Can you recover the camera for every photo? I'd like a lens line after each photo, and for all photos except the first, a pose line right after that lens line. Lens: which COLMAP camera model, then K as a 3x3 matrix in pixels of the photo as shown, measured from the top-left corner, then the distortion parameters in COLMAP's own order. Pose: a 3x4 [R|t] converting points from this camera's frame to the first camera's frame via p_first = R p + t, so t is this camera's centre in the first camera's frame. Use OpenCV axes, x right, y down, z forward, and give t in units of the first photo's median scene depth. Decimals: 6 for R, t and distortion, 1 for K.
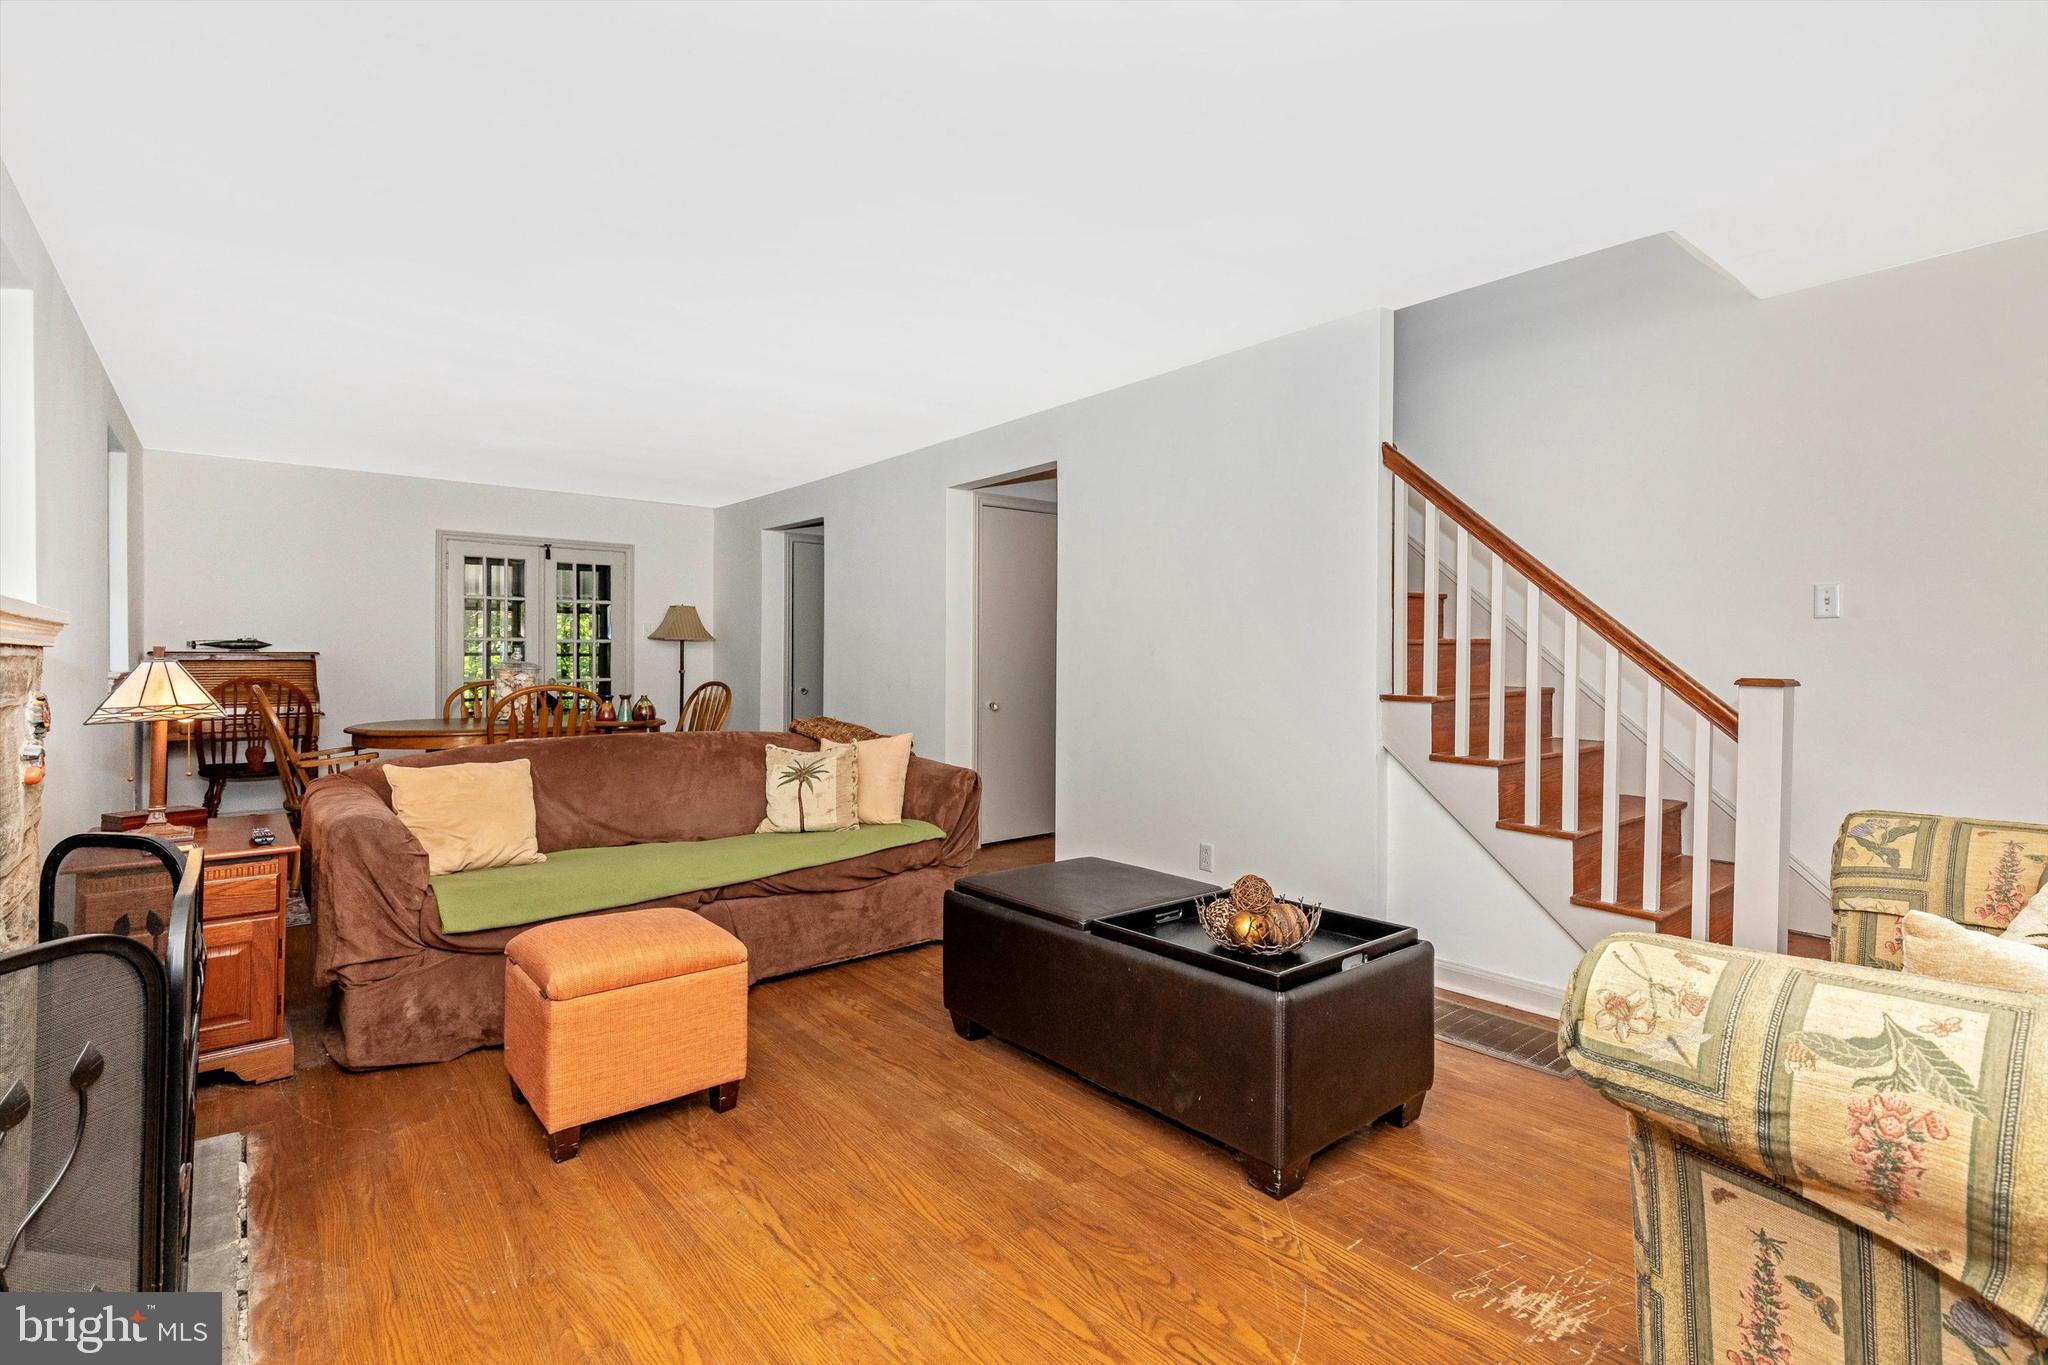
lens RADIAL K [[940.7, 0, 1036.8], [0, 940.7, 688.6], [0, 0, 1]] dist [0.002712, -0.000127]
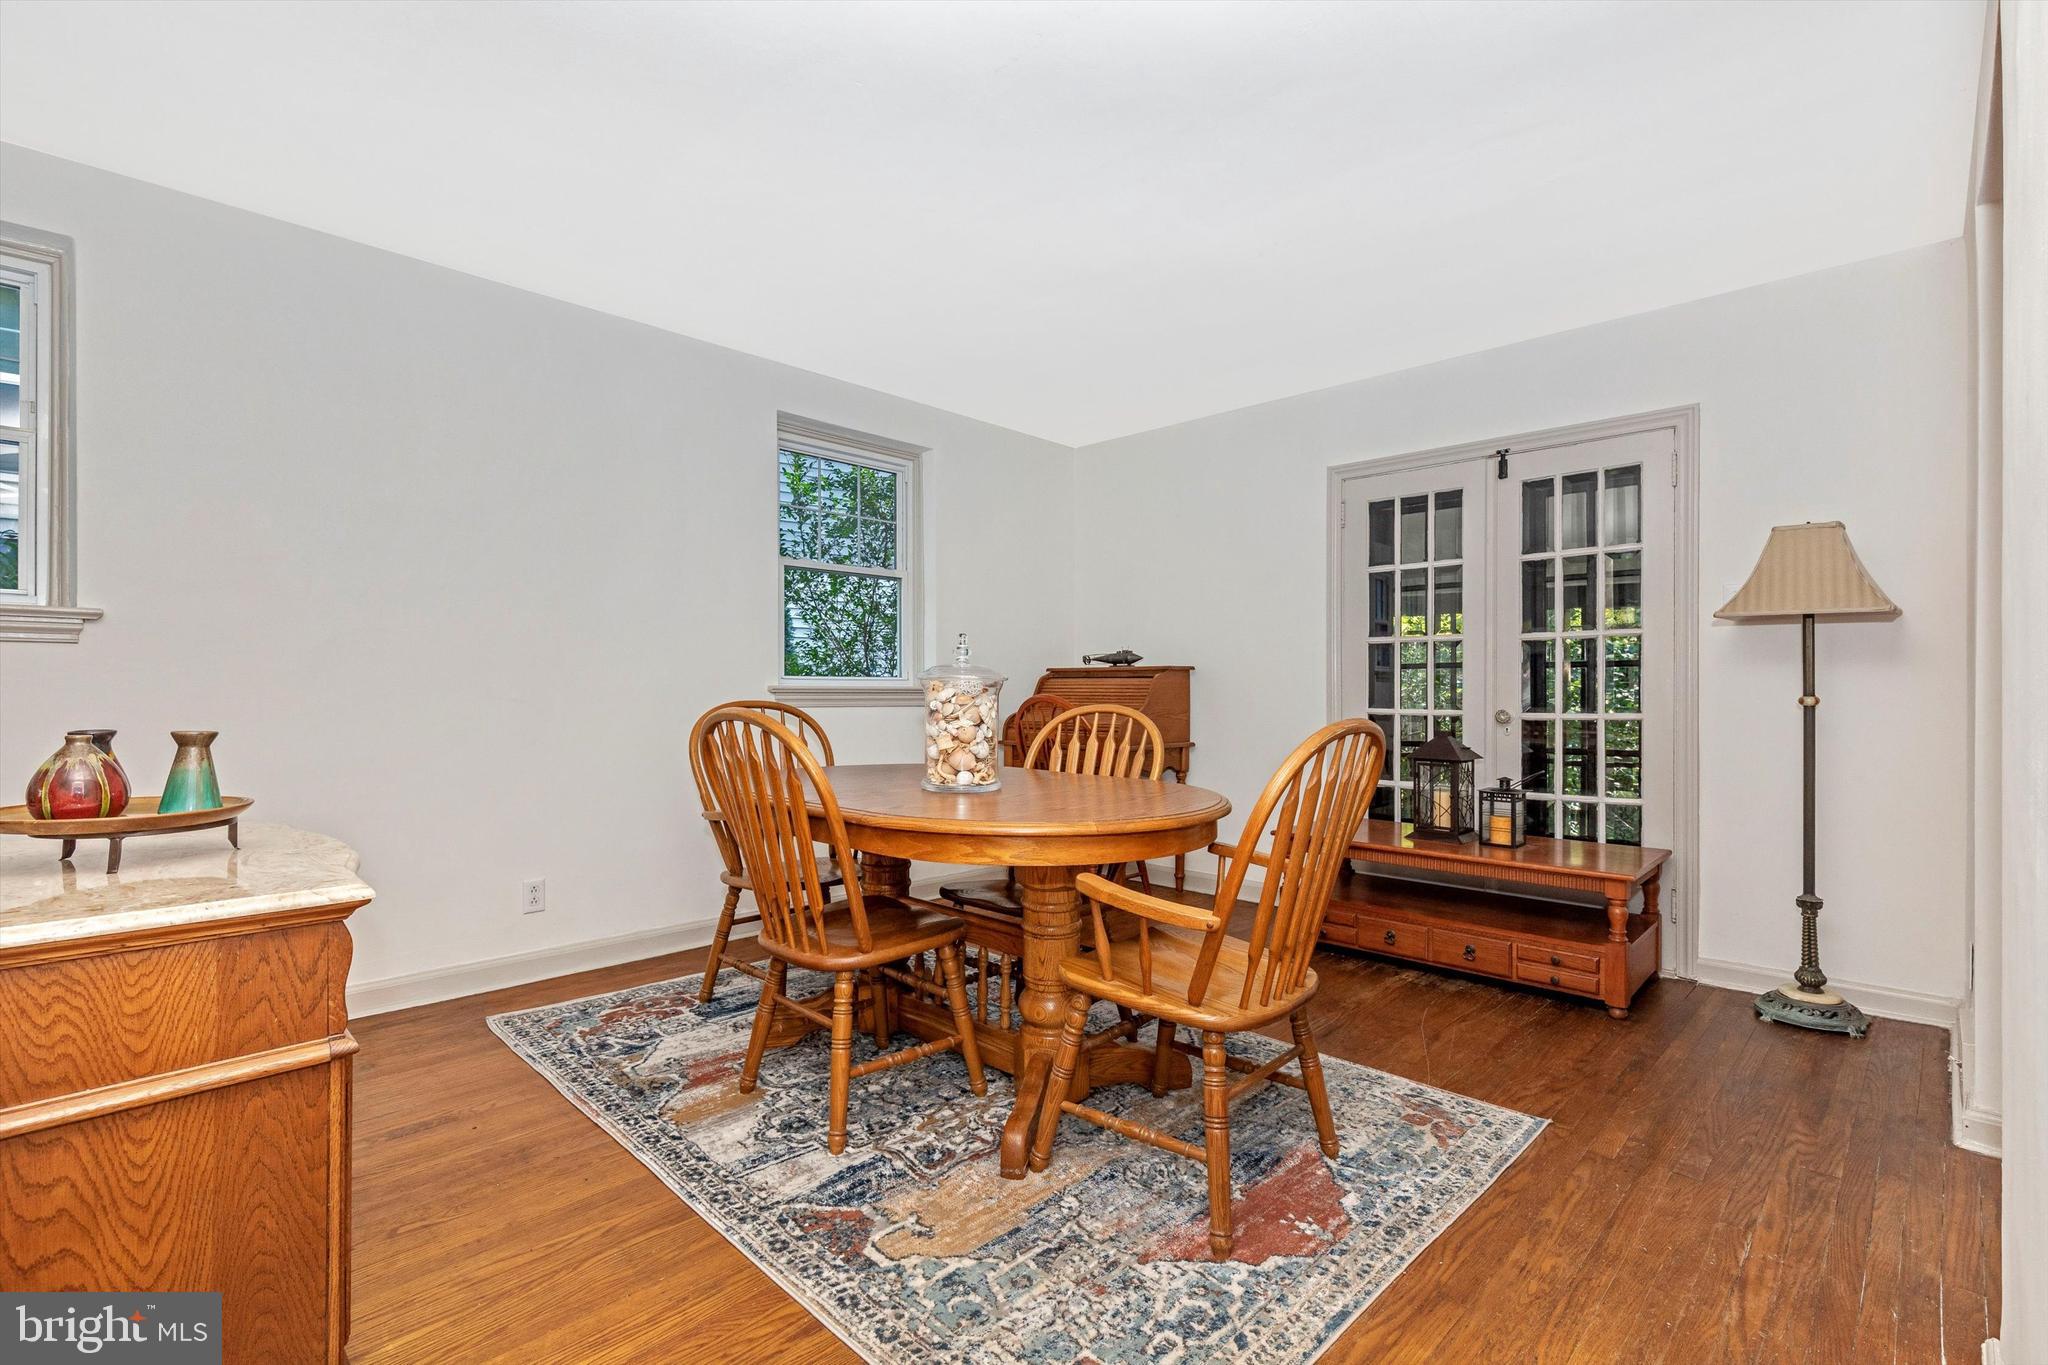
lens RADIAL K [[940.7, 0, 1036.8], [0, 940.7, 688.6], [0, 0, 1]] dist [0.002712, -0.000127]
pose [[0.111237, -0.011953, -0.993722, -0.037044], [-0.039741, 0.999074, -0.016465, -0.003864], [0.992999, 0.041323, 0.110659, 0.710218]]
